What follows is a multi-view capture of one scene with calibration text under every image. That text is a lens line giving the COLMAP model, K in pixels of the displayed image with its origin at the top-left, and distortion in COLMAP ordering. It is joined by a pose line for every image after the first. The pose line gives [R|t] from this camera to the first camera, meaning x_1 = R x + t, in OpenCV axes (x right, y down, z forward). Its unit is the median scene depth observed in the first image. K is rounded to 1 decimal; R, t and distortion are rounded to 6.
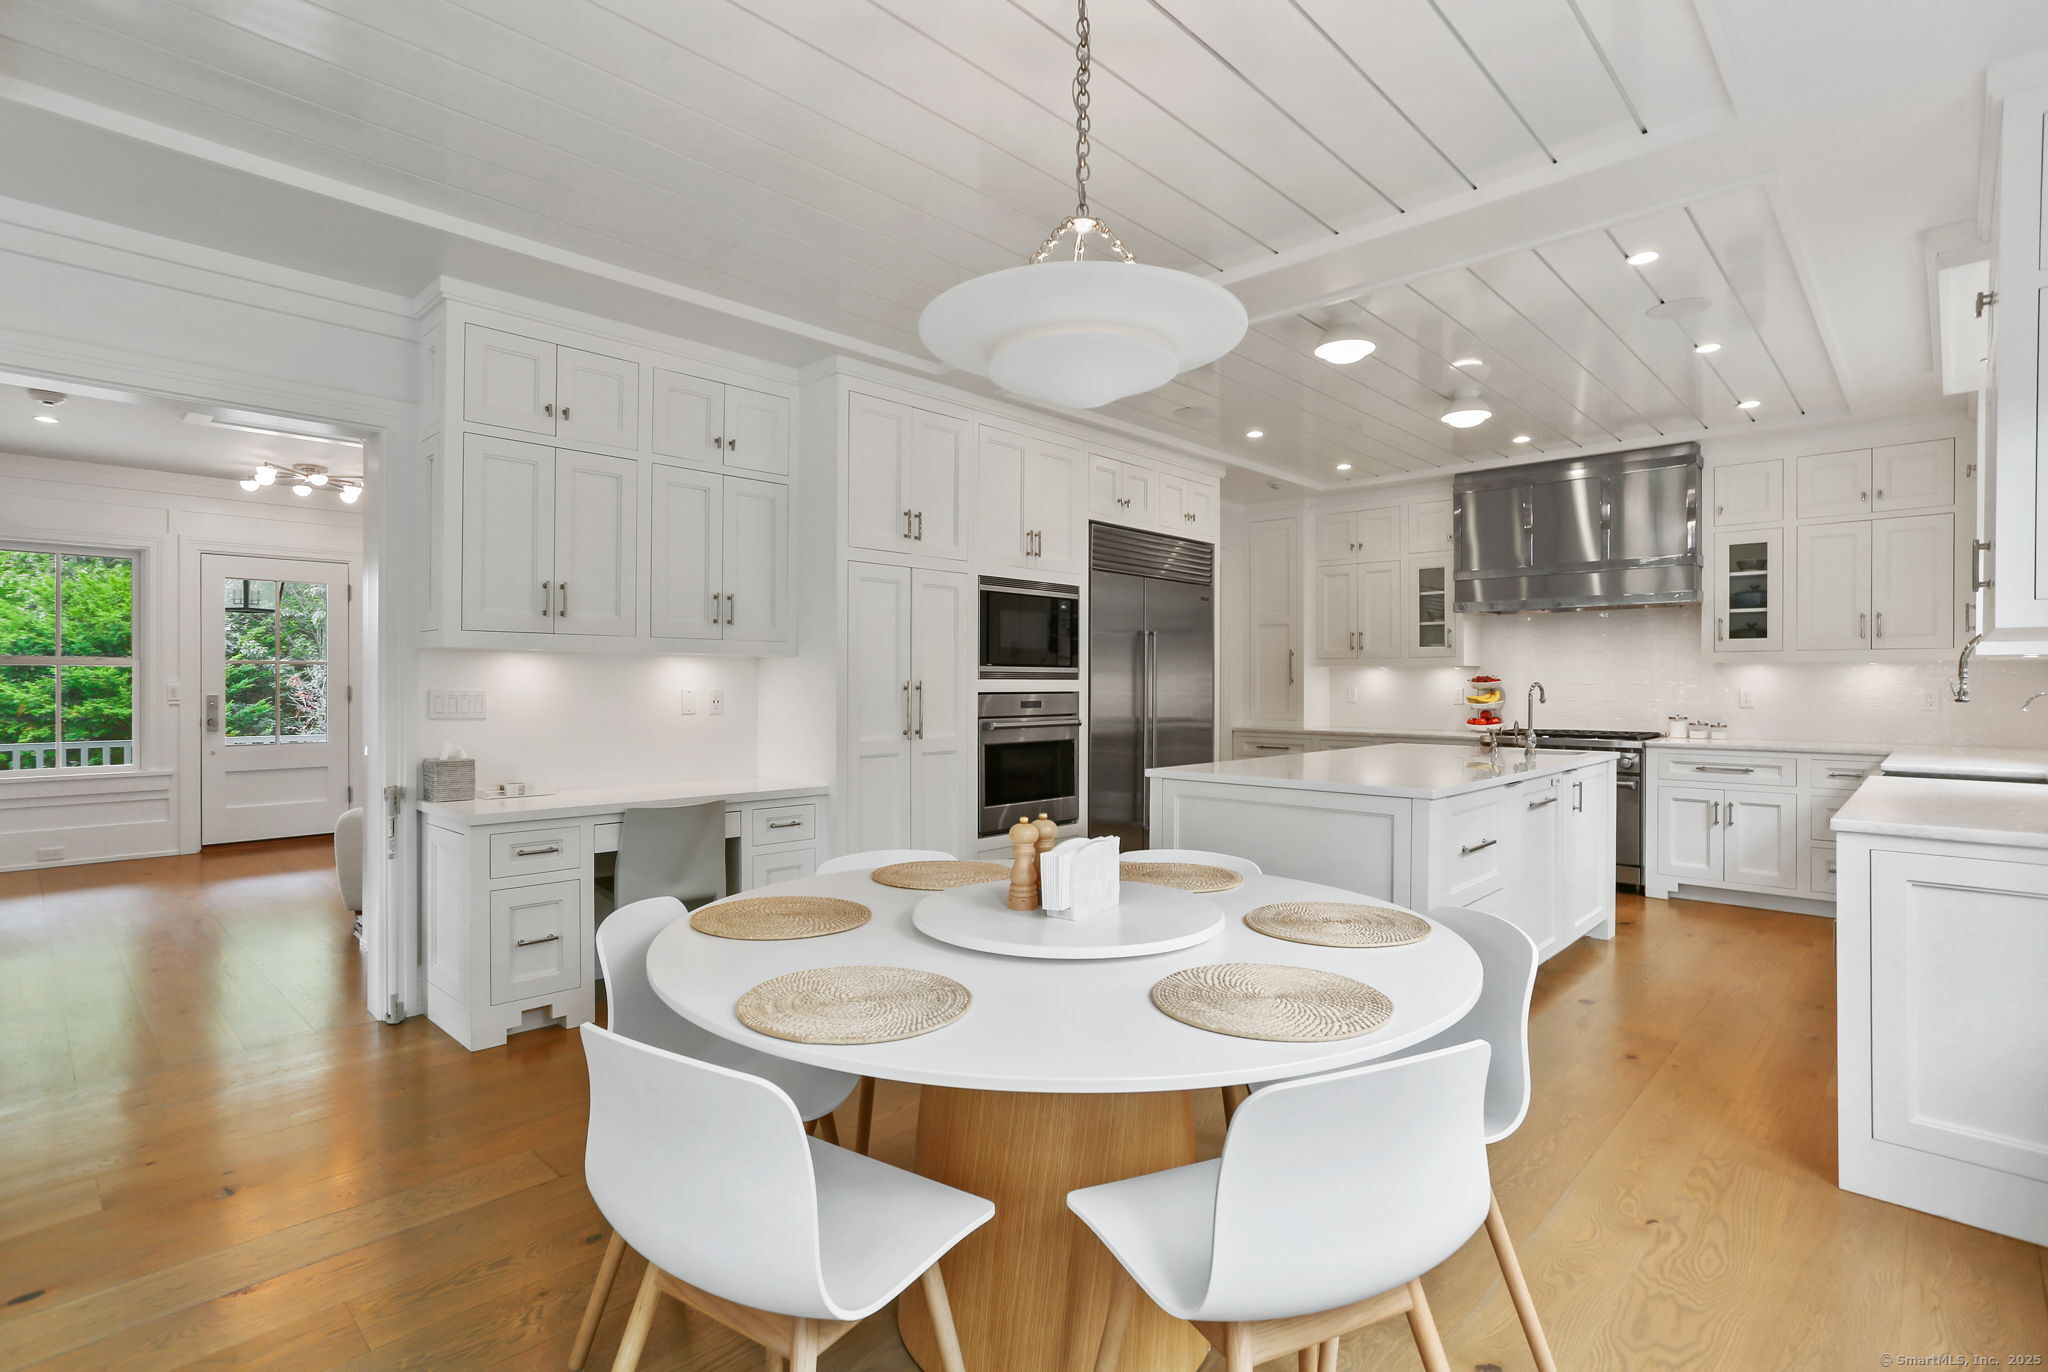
lens RADIAL K [[999.2, 0, 1025.0], [0, 999.2, 682.2], [0, 0, 1]] dist [-0.005933, -0.000778]
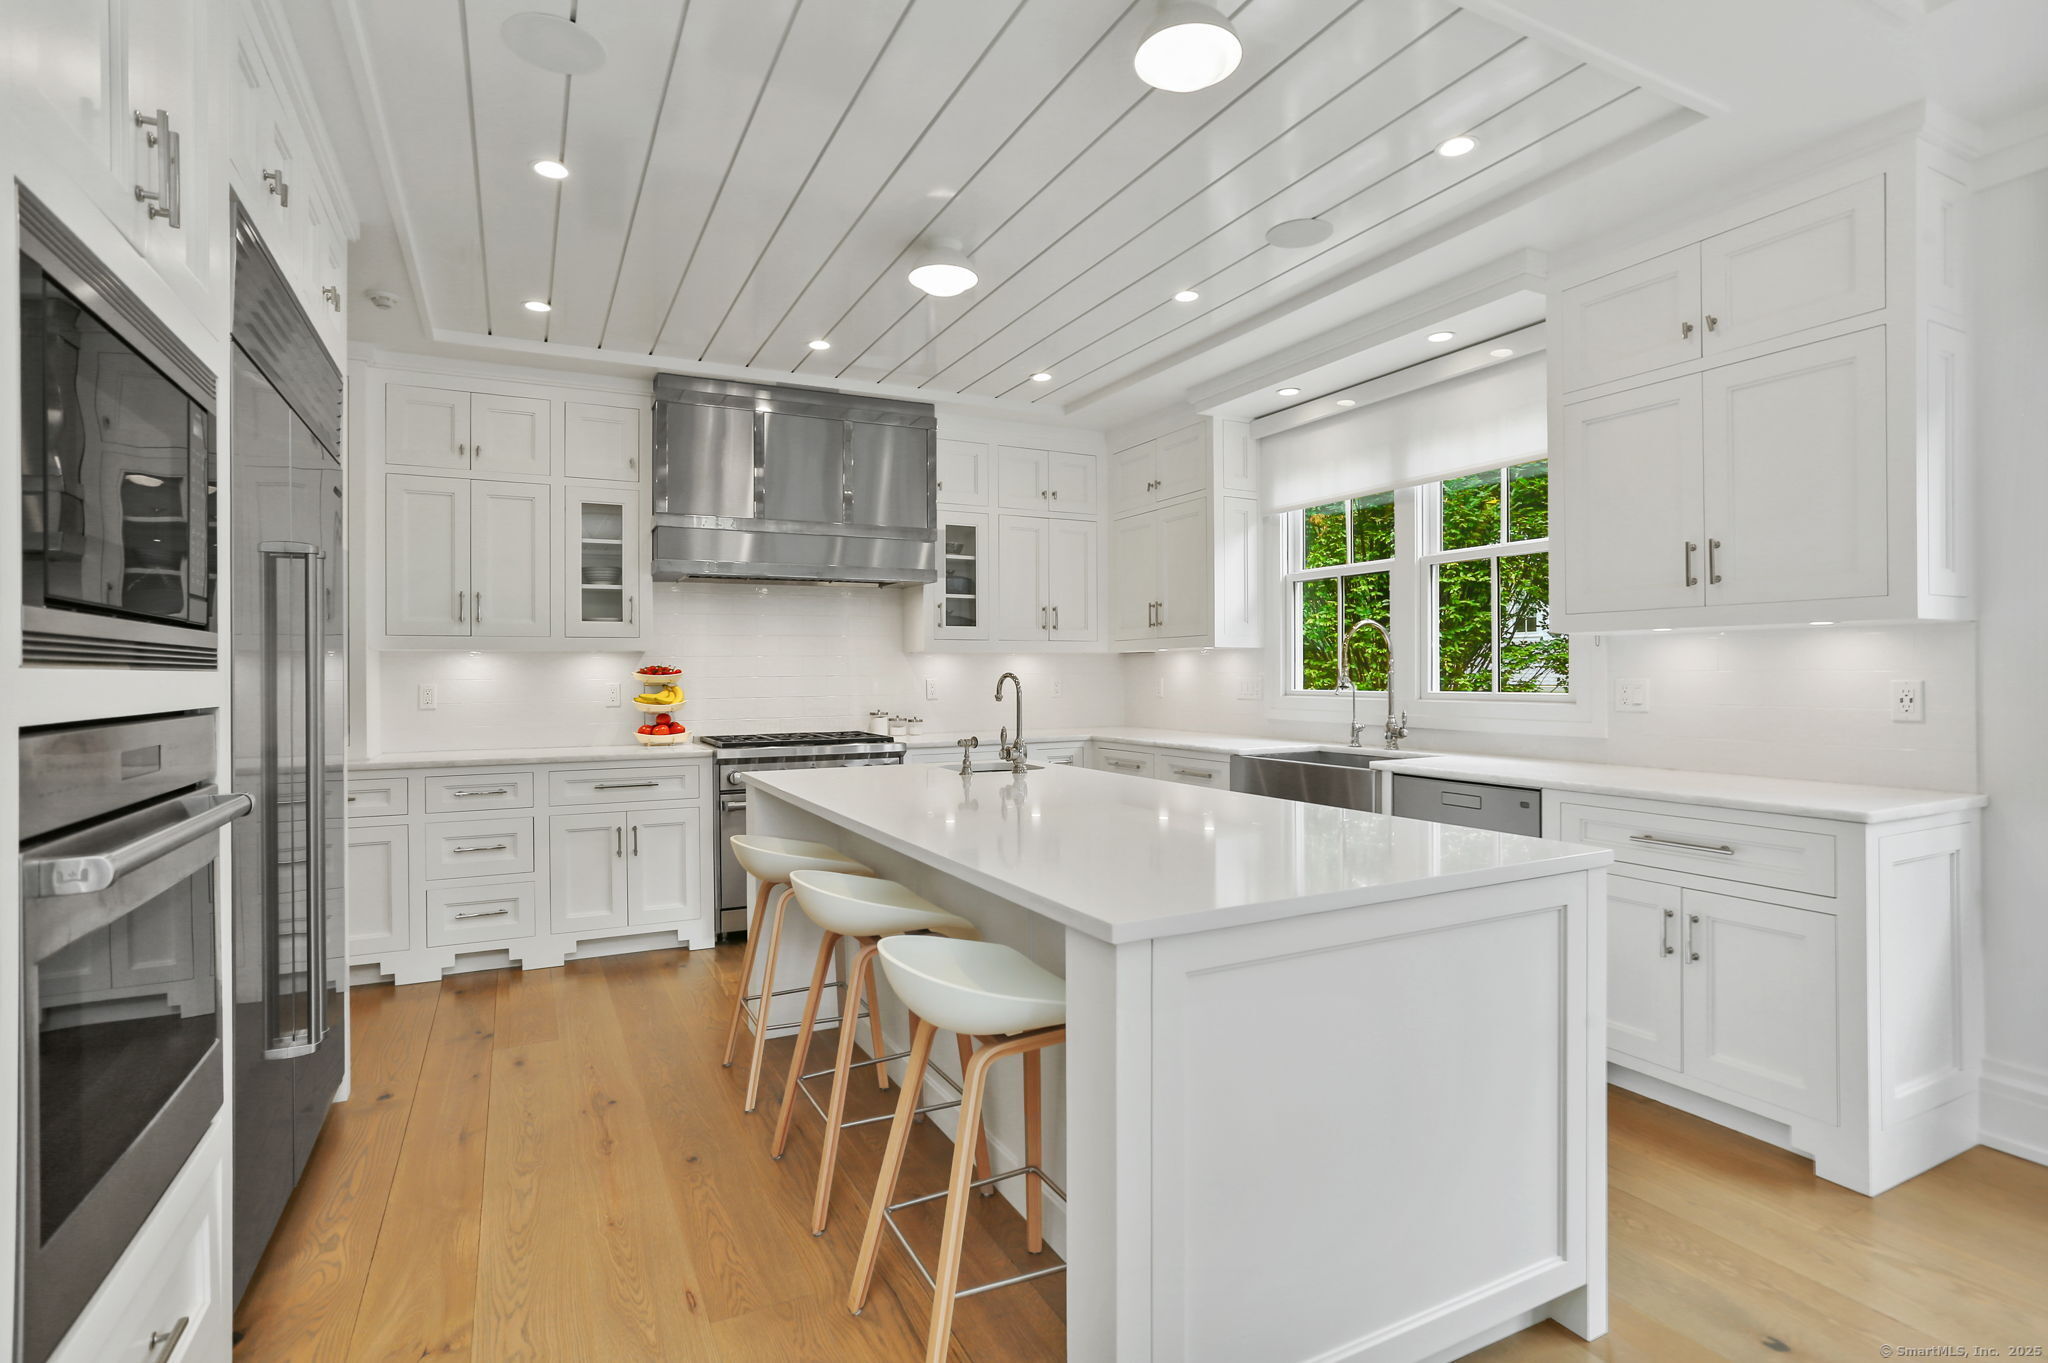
lens RADIAL K [[999.2, 0, 1017.7], [0, 999.2, 674.5], [0, 0, 1]] dist [-0.005933, -0.000778]
pose [[0.358654, -0.005236, 0.933456, -0.129889], [0.008203, 0.999963, 0.002457, 0.000099], [-0.933435, 0.006776, 0.358683, 0.561475]]
